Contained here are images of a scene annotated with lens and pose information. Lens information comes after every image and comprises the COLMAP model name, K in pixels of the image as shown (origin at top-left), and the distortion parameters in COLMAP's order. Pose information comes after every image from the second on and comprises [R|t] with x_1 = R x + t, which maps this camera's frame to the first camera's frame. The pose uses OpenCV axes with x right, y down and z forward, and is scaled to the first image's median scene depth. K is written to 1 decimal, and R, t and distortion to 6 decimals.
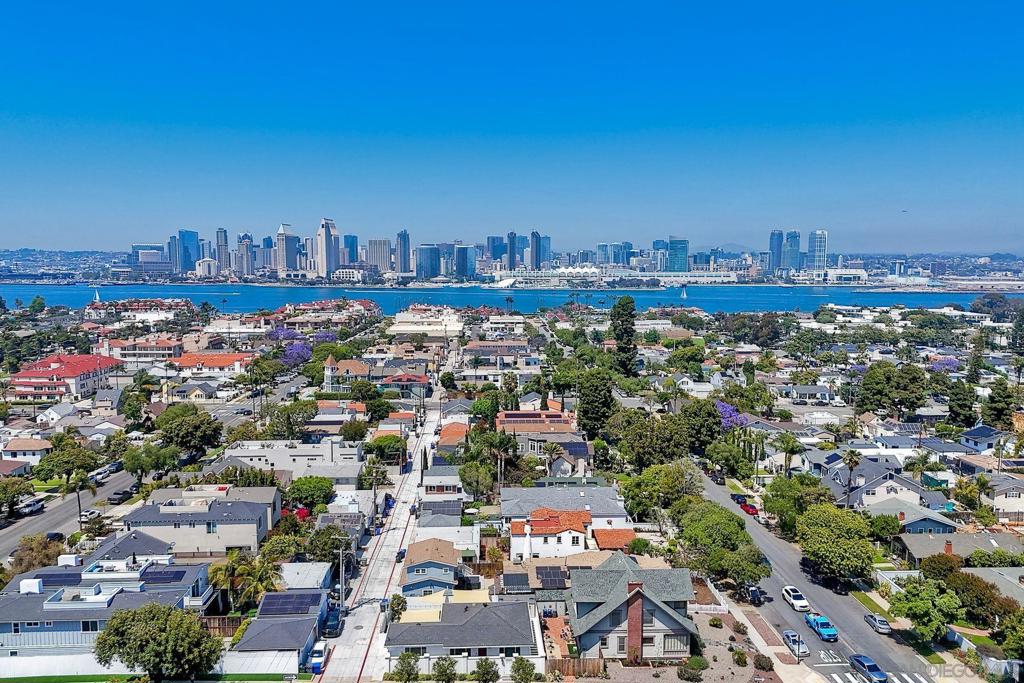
lens RADIAL K [[751.9, 0, 514.8], [0, 751.9, 322.7], [0, 0, 1]] dist [0.076282, -0.067980]
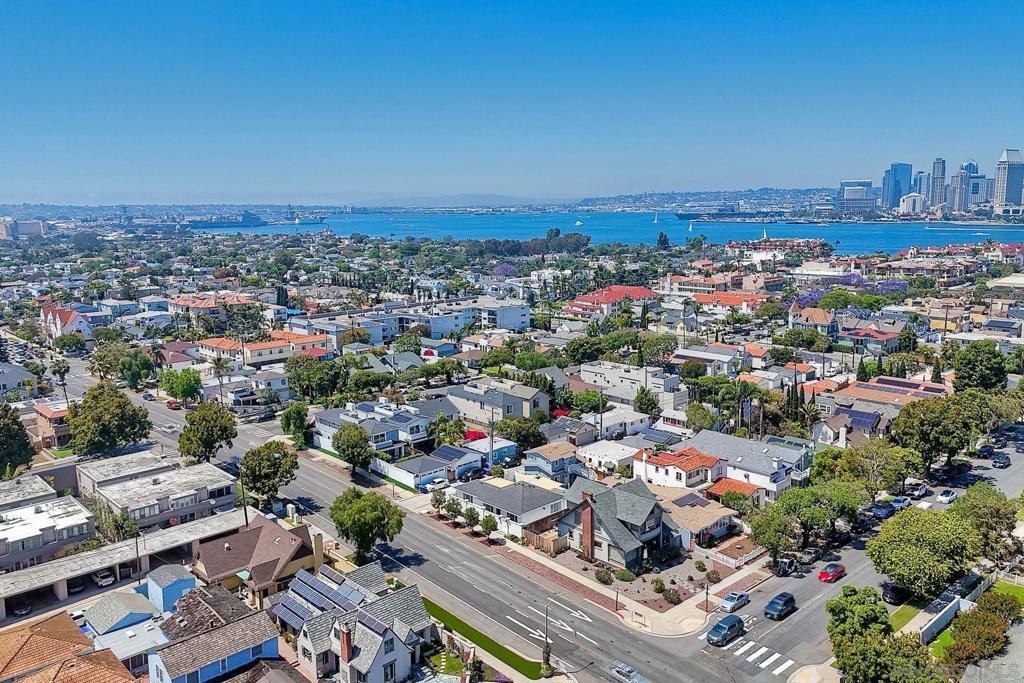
lens RADIAL K [[837.8, 0, 553.1], [0, 837.8, 341.6], [0, 0, 1]] dist [0.058115, -0.003882]
pose [[0.641435, 0.112448, -0.758892, 0.419023], [-0.041355, 0.992830, 0.112156, -0.016764], [0.766062, -0.040557, 0.641486, 0.042868]]
